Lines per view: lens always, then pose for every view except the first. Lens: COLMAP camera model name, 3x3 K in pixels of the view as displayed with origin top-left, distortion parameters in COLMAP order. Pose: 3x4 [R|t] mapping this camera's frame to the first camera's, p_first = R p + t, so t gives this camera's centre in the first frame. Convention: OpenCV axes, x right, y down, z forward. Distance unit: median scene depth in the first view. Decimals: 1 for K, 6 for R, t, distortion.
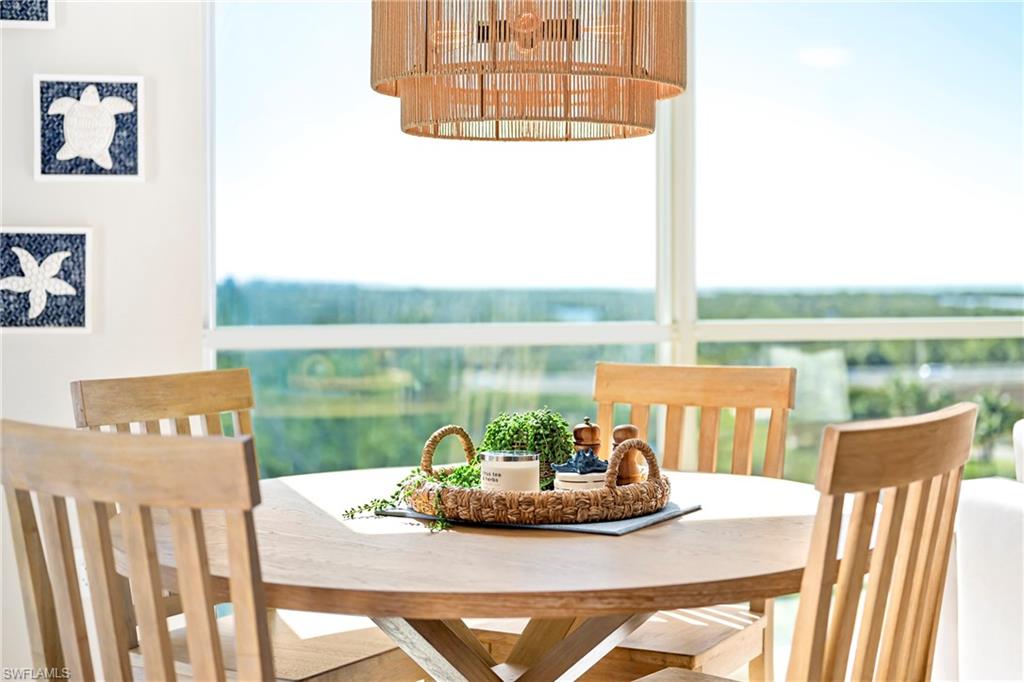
lens RADIAL K [[1547.7, 0, 511.6], [0, 1547.7, 305.1], [0, 0, 1]] dist [-0.002190, -0.009580]
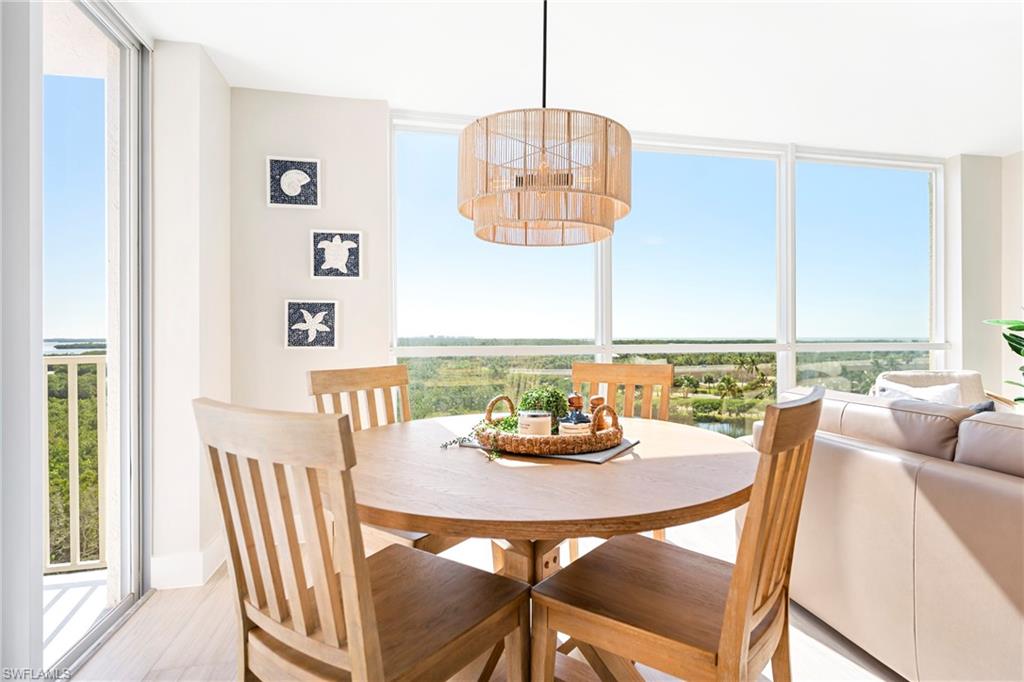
lens RADIAL K [[514.7, 0, 515.6], [0, 514.7, 338.9], [0, 0, 1]] dist [0.002448, 0.000261]
pose [[0.999828, -0.000986, -0.018526, -0.010059], [0.000761, 0.999926, -0.012152, 0.016065], [0.018537, 0.012136, 0.999755, 0.351662]]
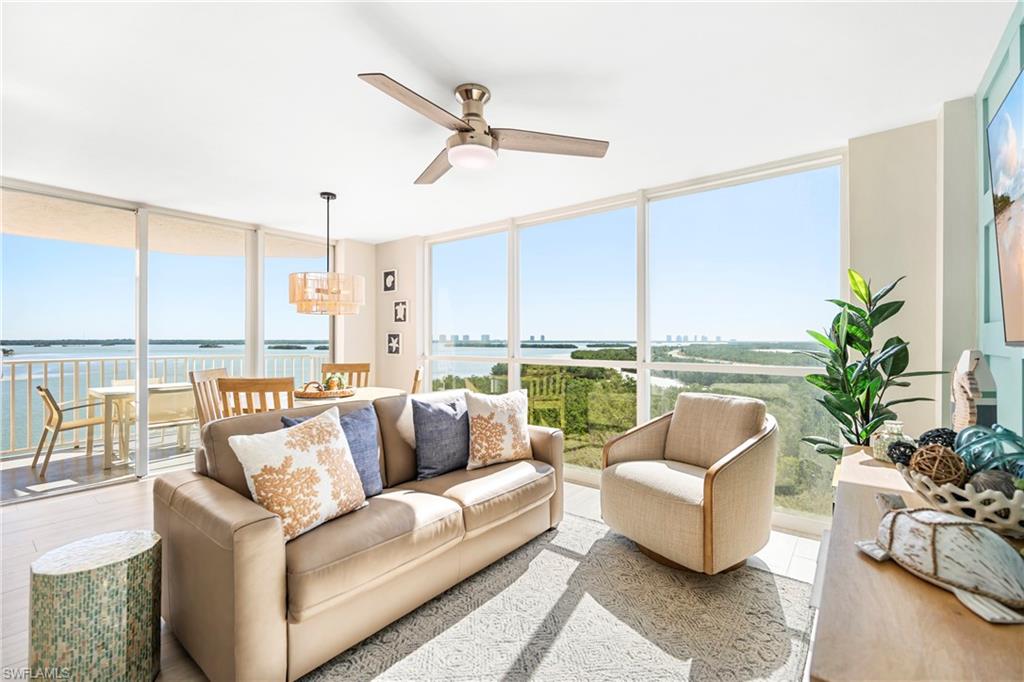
lens RADIAL K [[438.3, 0, 518.9], [0, 438.3, 340.8], [0, 0, 1]] dist [-0.000228, 0.000021]
pose [[0.627579, 0.004248, -0.778541, 1.239363], [-0.015842, 0.999848, -0.007316, -0.026898], [0.778392, 0.016925, 0.627551, 0.549908]]
